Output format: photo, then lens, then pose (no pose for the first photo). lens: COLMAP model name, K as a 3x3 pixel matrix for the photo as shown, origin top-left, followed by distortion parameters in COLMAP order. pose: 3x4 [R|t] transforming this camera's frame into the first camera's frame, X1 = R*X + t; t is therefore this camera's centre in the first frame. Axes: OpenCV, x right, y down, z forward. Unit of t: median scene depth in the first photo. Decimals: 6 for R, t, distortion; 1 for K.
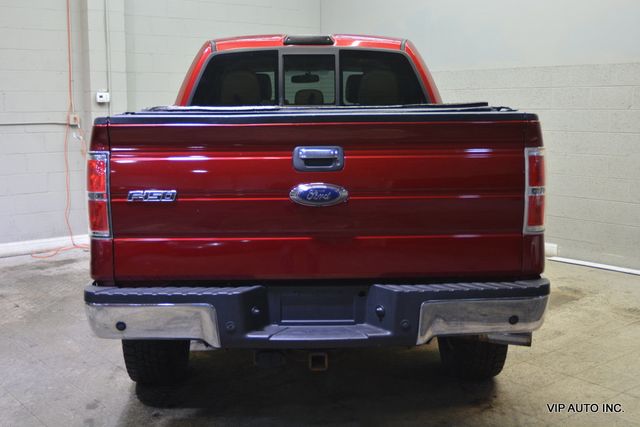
lens RADIAL K [[789.8, 0, 304.4], [0, 789.8, 206.6], [0, 0, 1]] dist [-0.014250, 0.000000]
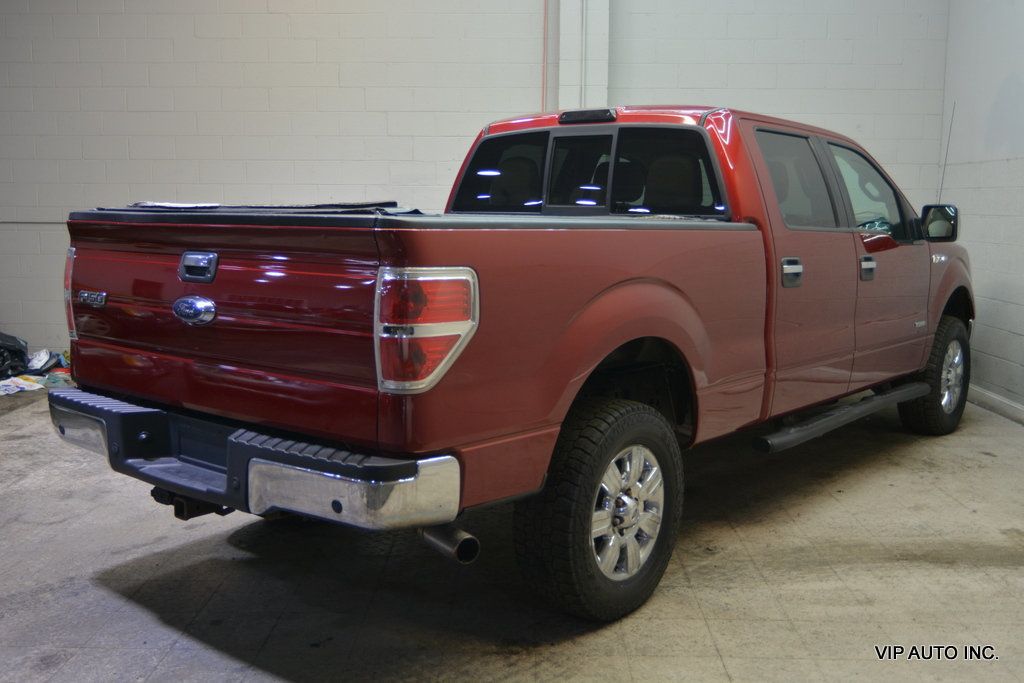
lens RADIAL K [[1046.1, 0, 480.1], [0, 1046.1, 320.9], [0, 0, 1]] dist [-0.021579, 0.000000]
pose [[0.751722, 0.085428, -0.653924, 0.575239], [-0.096156, 0.995176, 0.019472, -0.032210], [0.652432, 0.048241, 0.756310, 0.215343]]
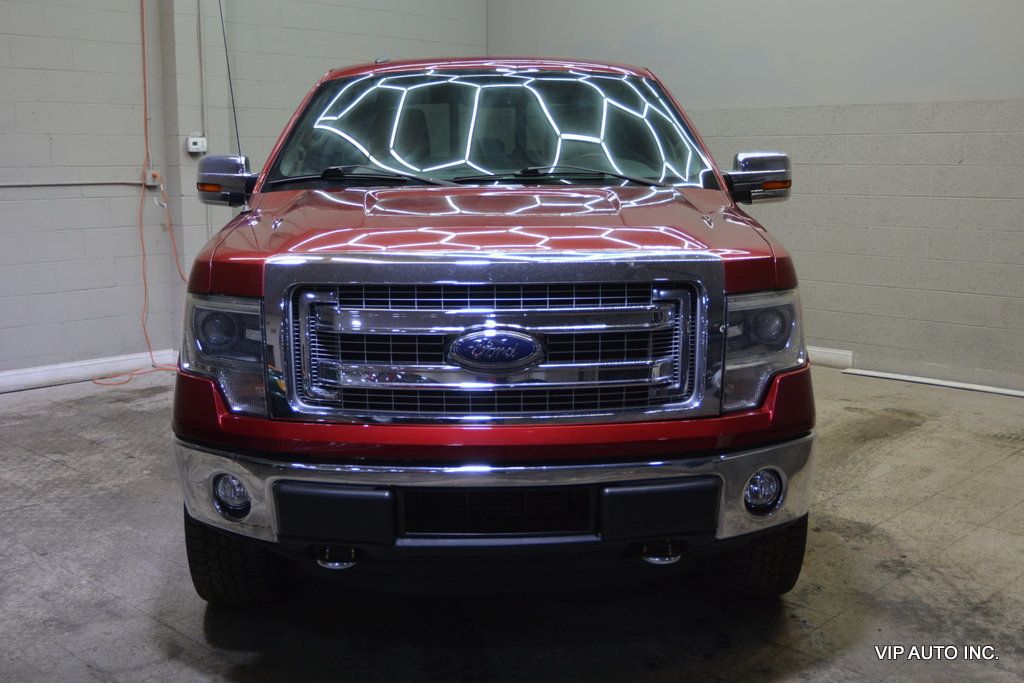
lens RADIAL K [[1142.5, 0, 484.5], [0, 1142.5, 330.4], [0, 0, 1]] dist [-0.006922, 0.000000]
pose [[0.991391, -0.015071, 0.130061, -0.213944], [0.012428, 0.999700, 0.021105, 0.002996], [-0.130340, -0.019306, 0.991281, 0.003833]]
